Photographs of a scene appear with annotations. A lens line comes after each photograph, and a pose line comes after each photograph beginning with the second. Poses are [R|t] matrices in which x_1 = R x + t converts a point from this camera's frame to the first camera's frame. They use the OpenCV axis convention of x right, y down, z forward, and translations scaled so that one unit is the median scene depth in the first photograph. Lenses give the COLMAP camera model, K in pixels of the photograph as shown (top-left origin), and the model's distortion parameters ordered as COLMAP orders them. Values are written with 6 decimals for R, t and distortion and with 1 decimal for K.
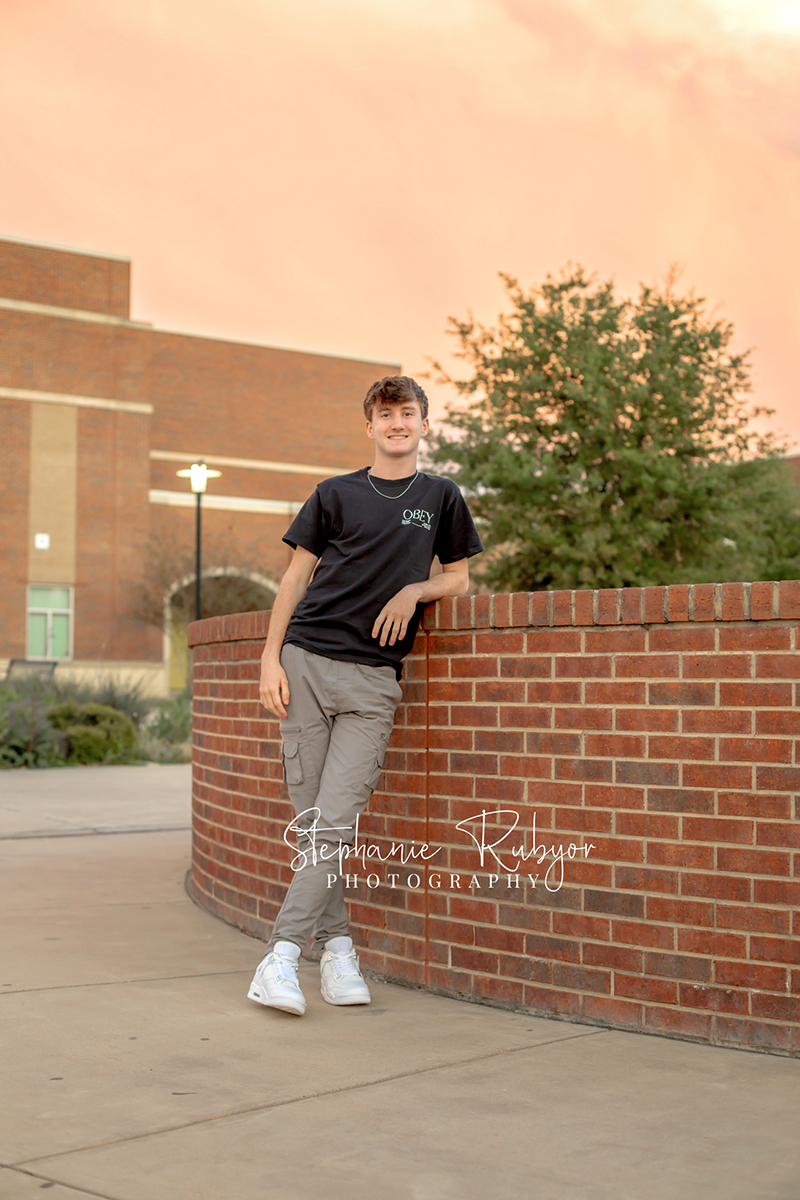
lens RADIAL K [[1723.4, 0, 400.0], [0, 1723.4, 599.3], [0, 0, 1]] dist [-0.040573, 0.000000]
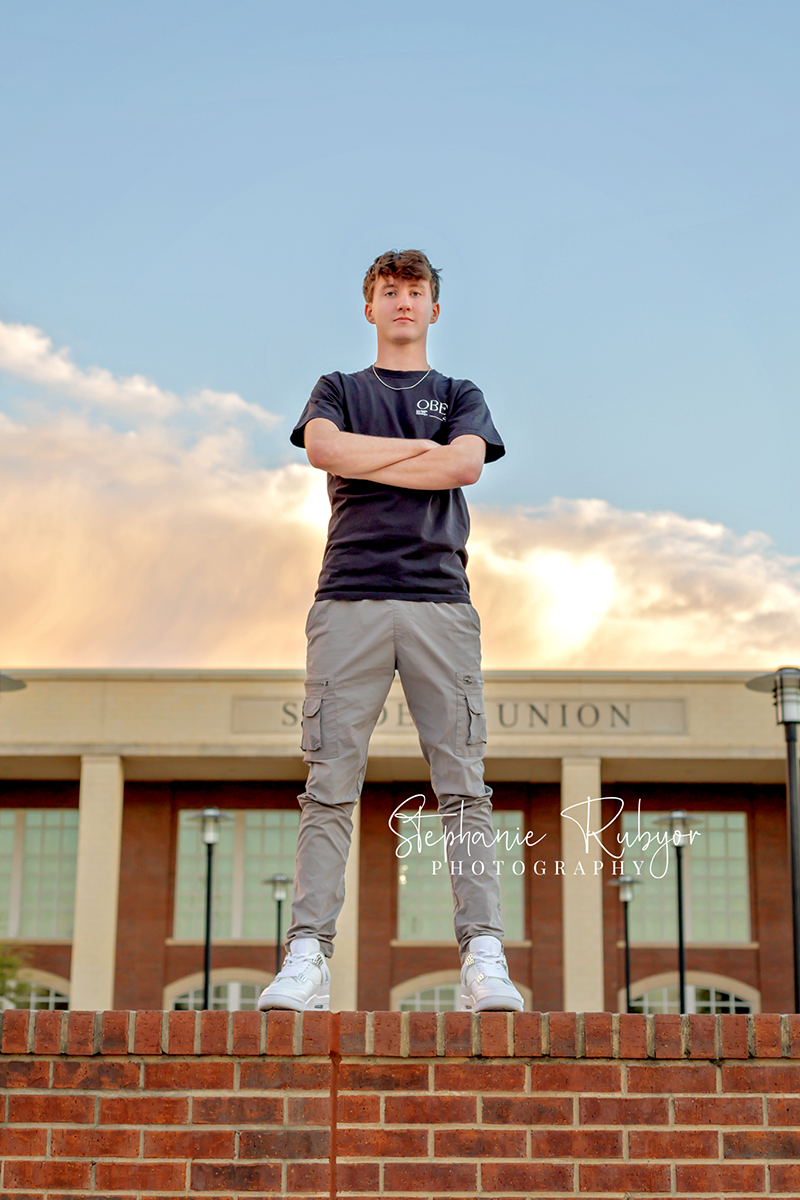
lens RADIAL K [[1723.4, 0, 400.2], [0, 1723.4, 601.1], [0, 0, 1]] dist [-0.040573, 0.000000]
pose [[0.644110, 0.225552, 0.730923, -0.601075], [-0.041946, 0.964516, -0.260671, 0.022847], [-0.763782, 0.137241, 0.630716, 0.541863]]
